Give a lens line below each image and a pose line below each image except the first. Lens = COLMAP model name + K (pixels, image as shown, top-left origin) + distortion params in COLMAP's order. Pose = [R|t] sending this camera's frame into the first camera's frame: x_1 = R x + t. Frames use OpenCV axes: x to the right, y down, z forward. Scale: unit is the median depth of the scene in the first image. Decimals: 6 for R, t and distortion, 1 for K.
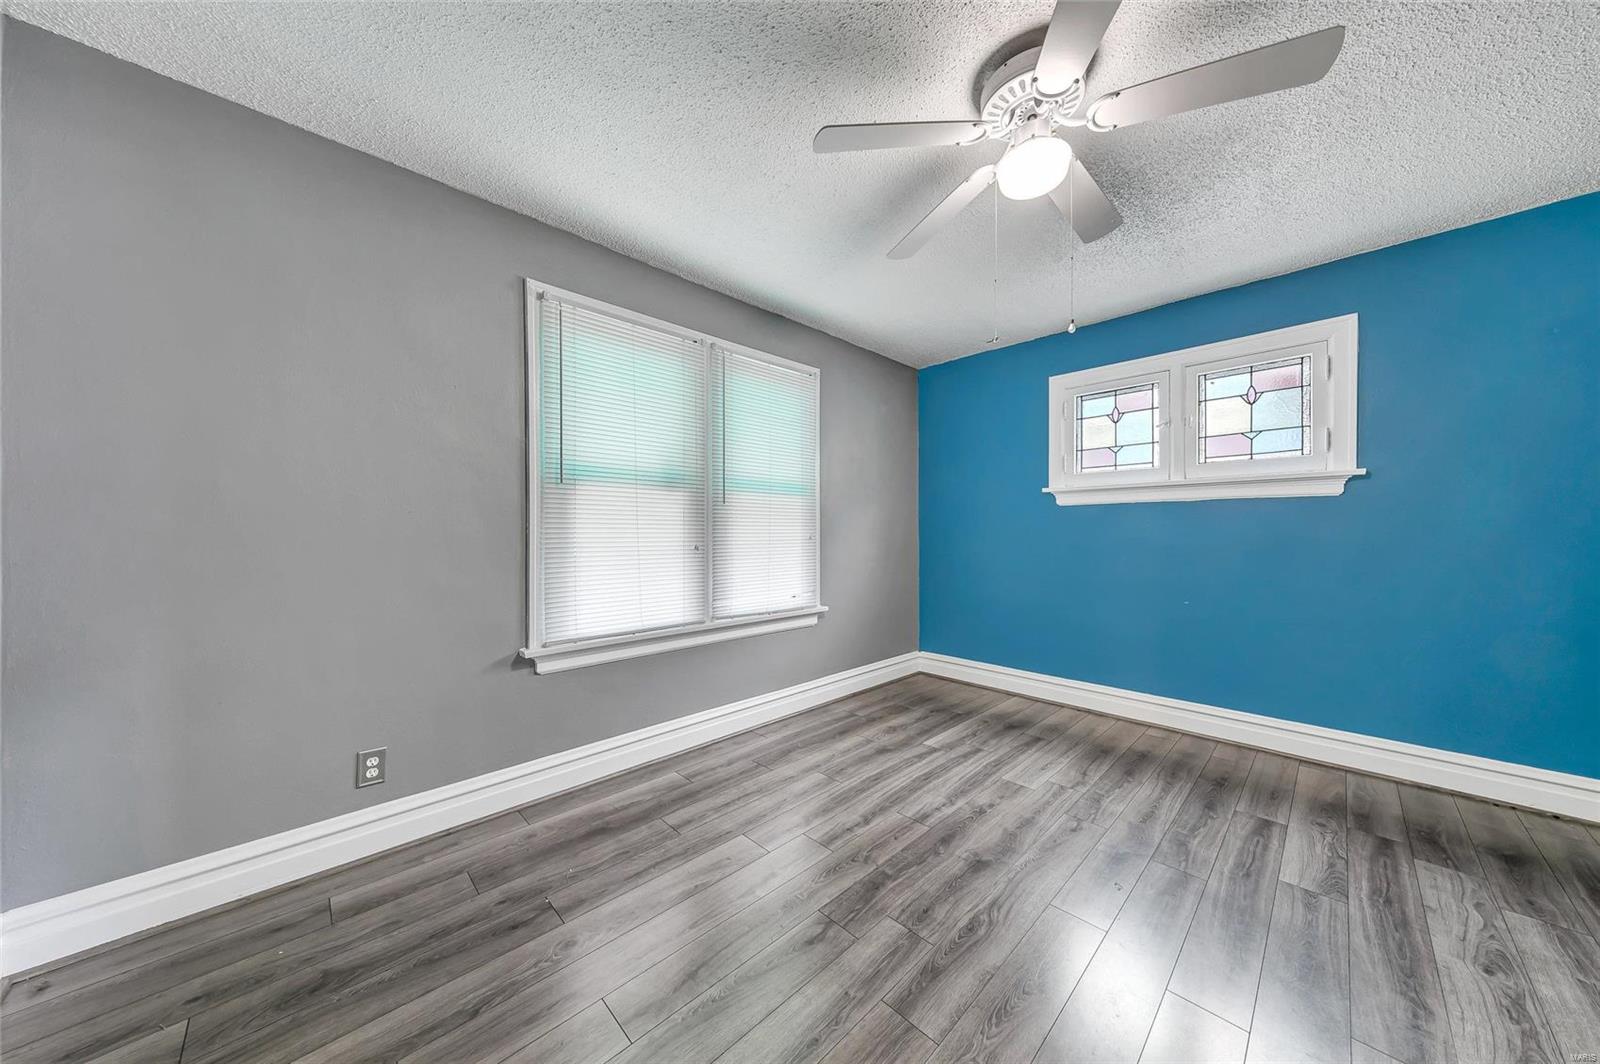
lens RADIAL K [[529.2, 0, 800.0], [0, 529.2, 532.0], [0, 0, 1]] dist [0.008106, -0.000238]
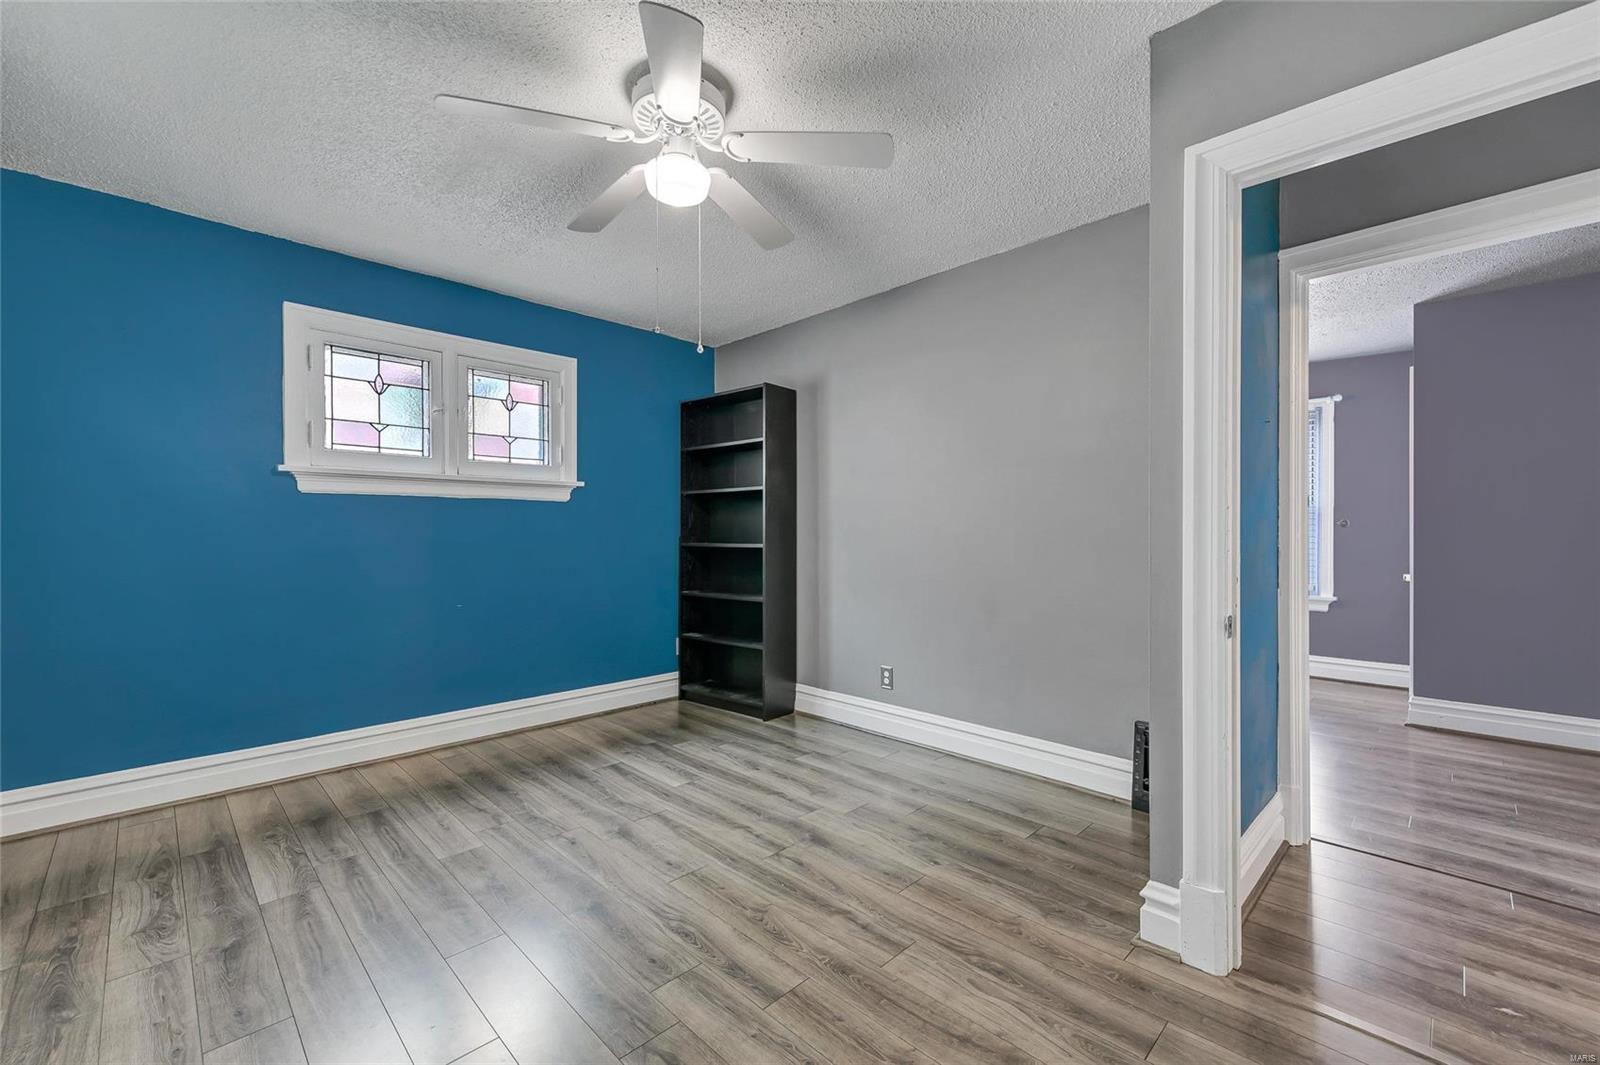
lens RADIAL K [[671.4, 0, 800.0], [0, 671.4, 532.5], [0, 0, 1]] dist [0.003017, -0.000038]
pose [[-0.031213, 0.003347, 0.999507, -0.531616], [0.000954, 0.999994, -0.003319, 0.008583], [-0.999512, 0.000850, -0.031216, 0.481222]]
